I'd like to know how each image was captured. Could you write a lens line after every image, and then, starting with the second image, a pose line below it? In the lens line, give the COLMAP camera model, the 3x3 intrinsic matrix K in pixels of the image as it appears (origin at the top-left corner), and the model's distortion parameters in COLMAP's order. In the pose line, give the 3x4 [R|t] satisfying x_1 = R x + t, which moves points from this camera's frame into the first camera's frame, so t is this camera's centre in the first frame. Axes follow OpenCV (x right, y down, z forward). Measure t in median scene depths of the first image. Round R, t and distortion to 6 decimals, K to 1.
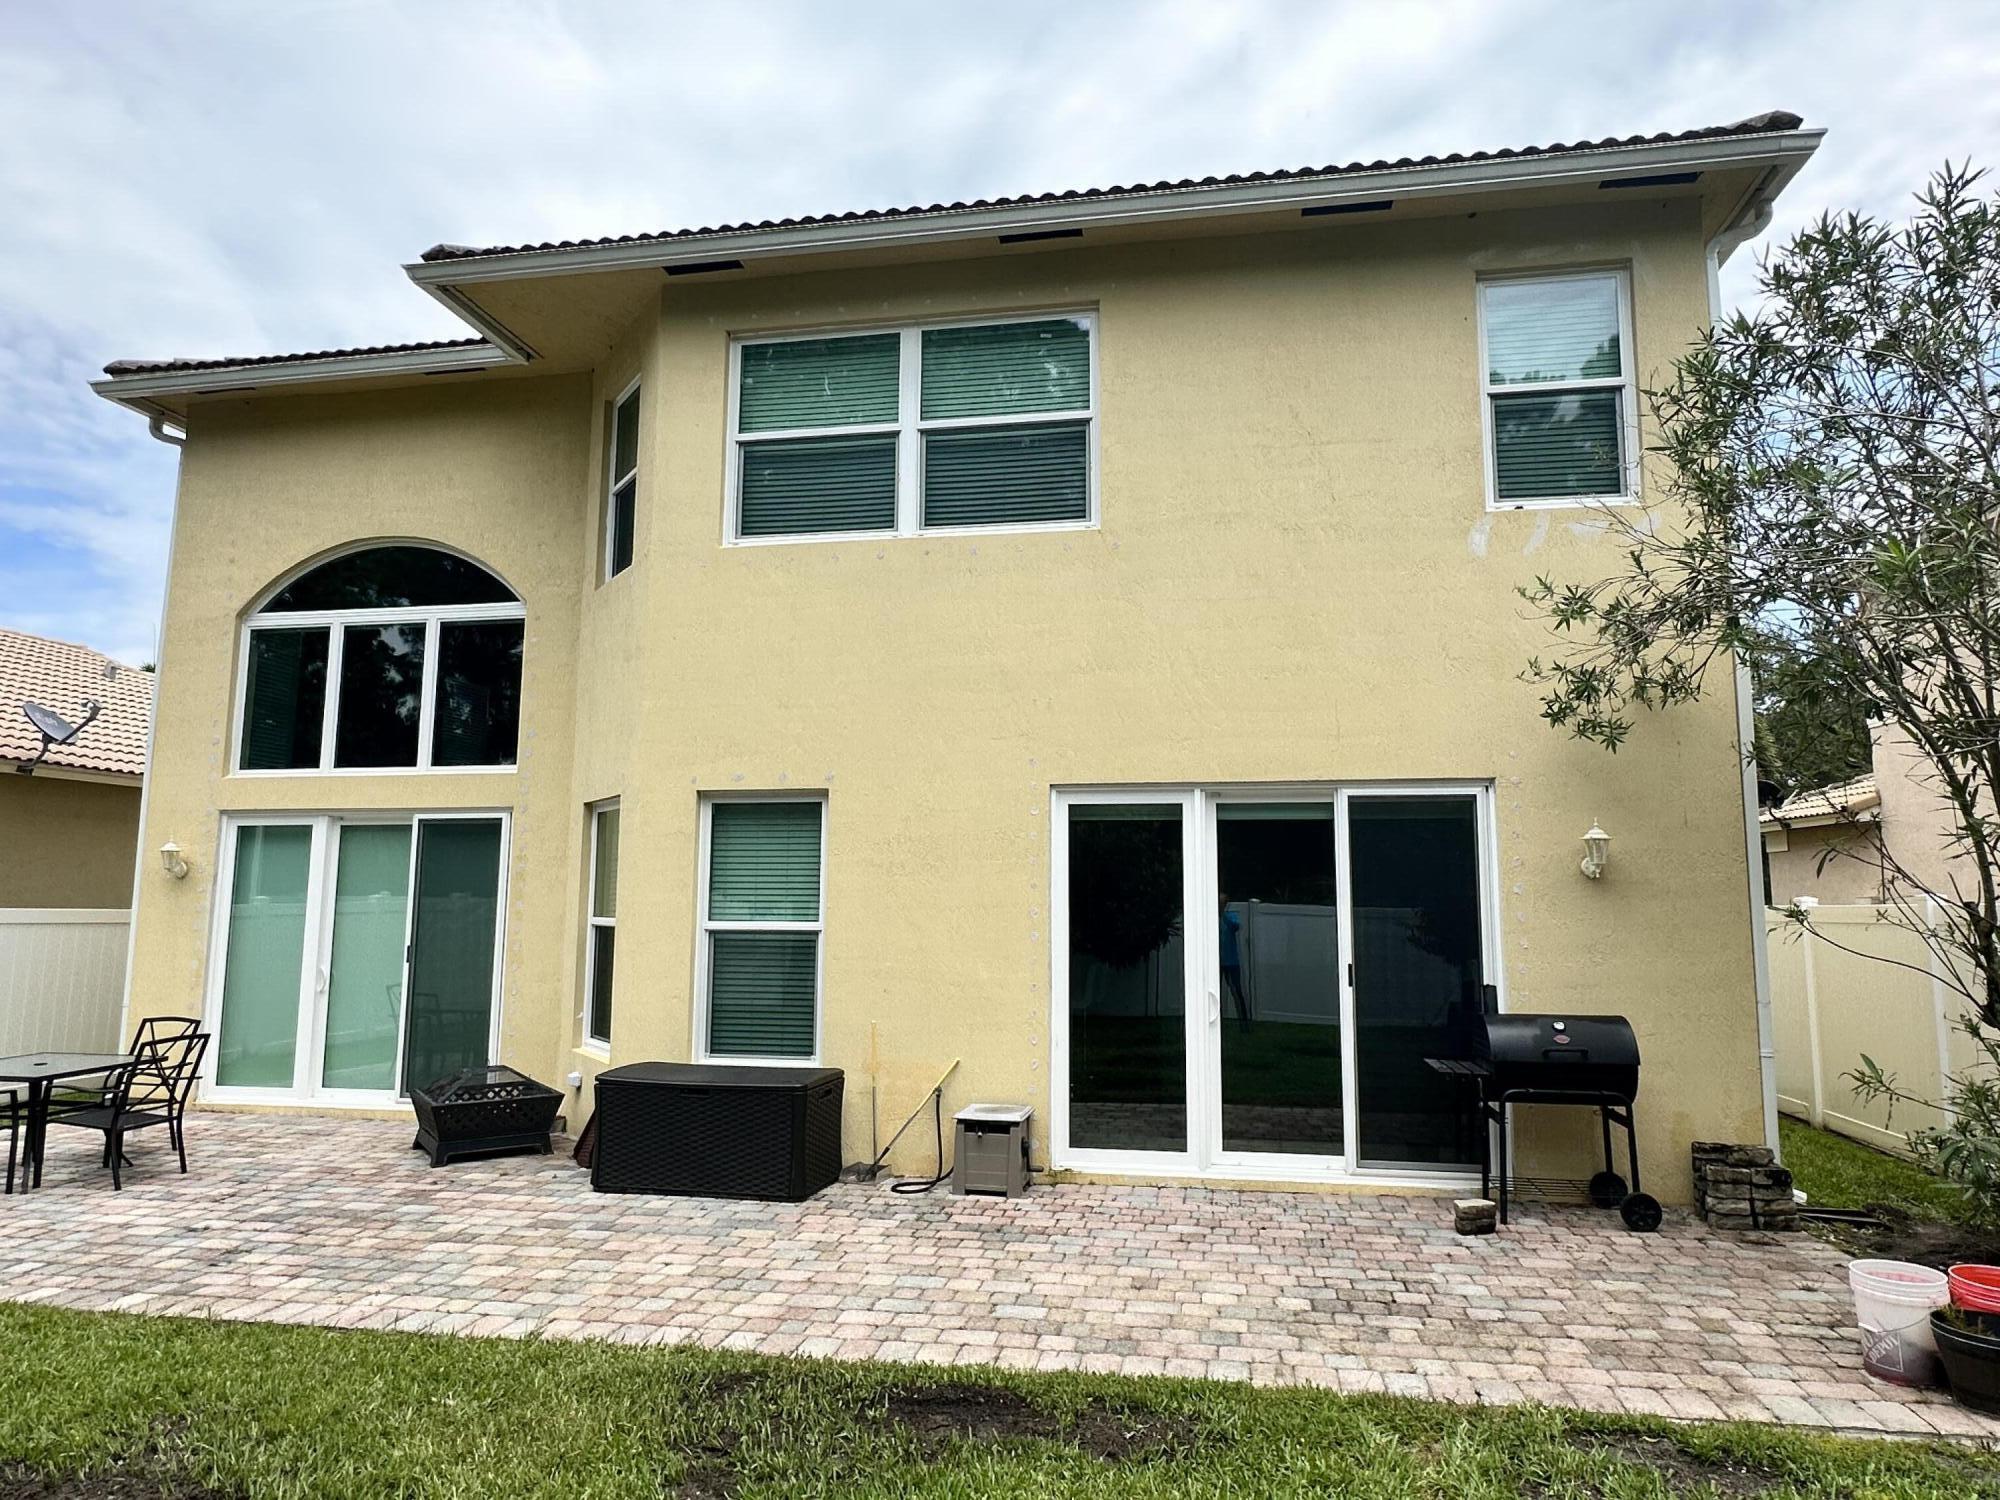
lens RADIAL K [[1227.4, 0, 1002.3], [0, 1227.4, 740.2], [0, 0, 1]] dist [-0.002381, 0.003186]
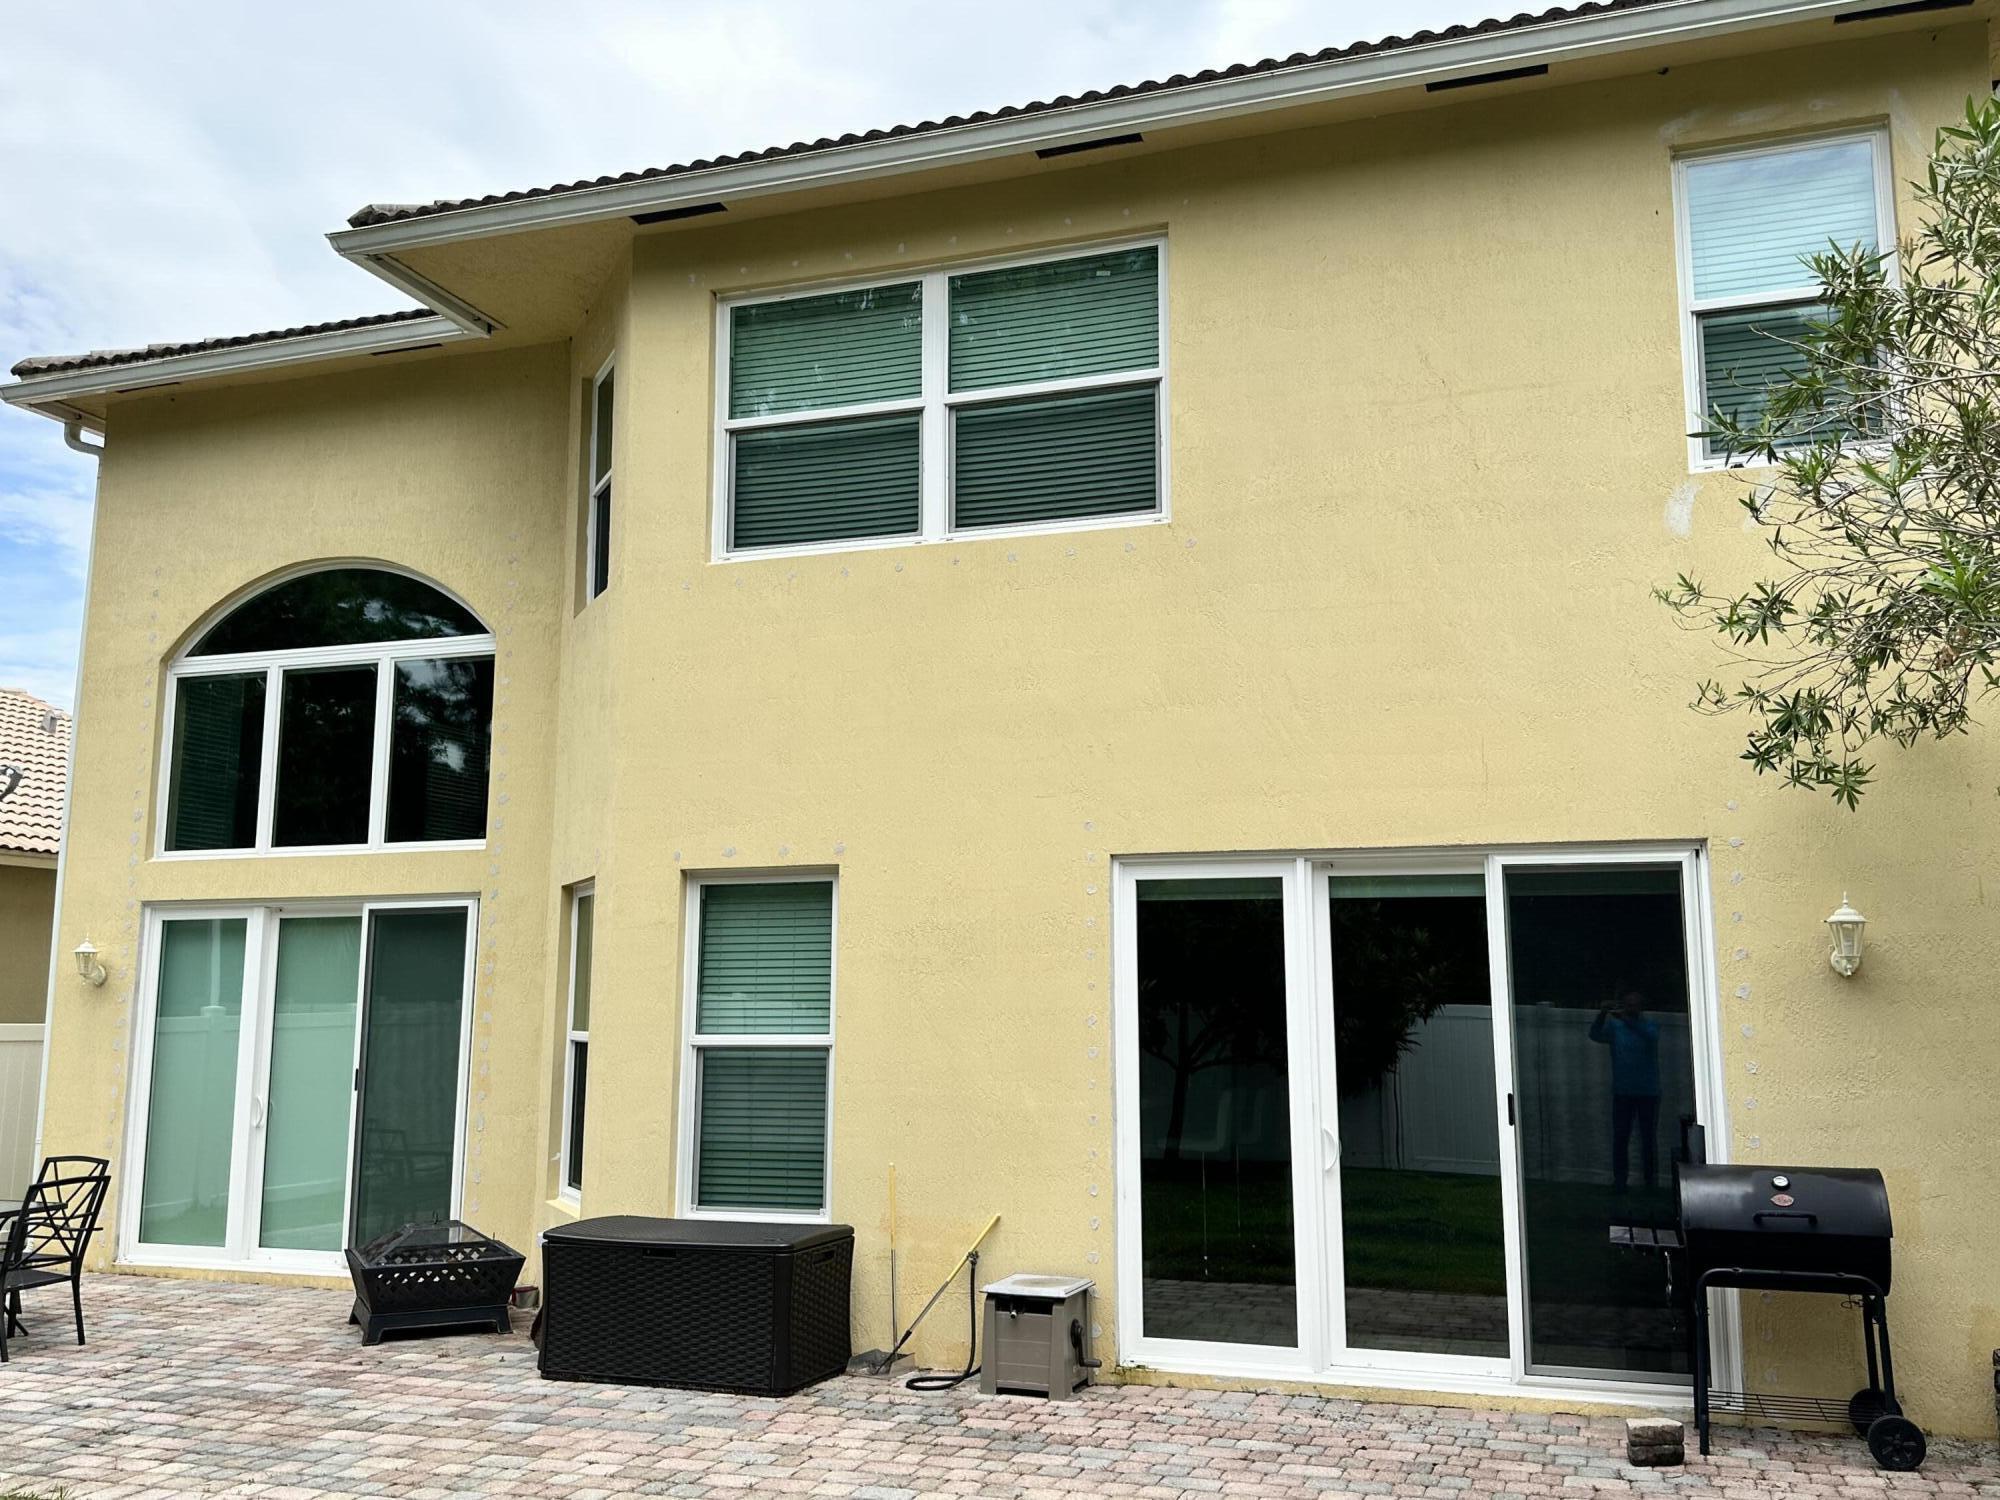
lens RADIAL K [[1767.2, 0, 1012.6], [0, 1767.2, 710.9], [0, 0, 1]] dist [0.071648, -0.100650]
pose [[0.987543, -0.030029, -0.154459, 0.149811], [0.025097, 0.999114, -0.033786, -0.018394], [0.155337, 0.029489, 0.987421, -0.106555]]
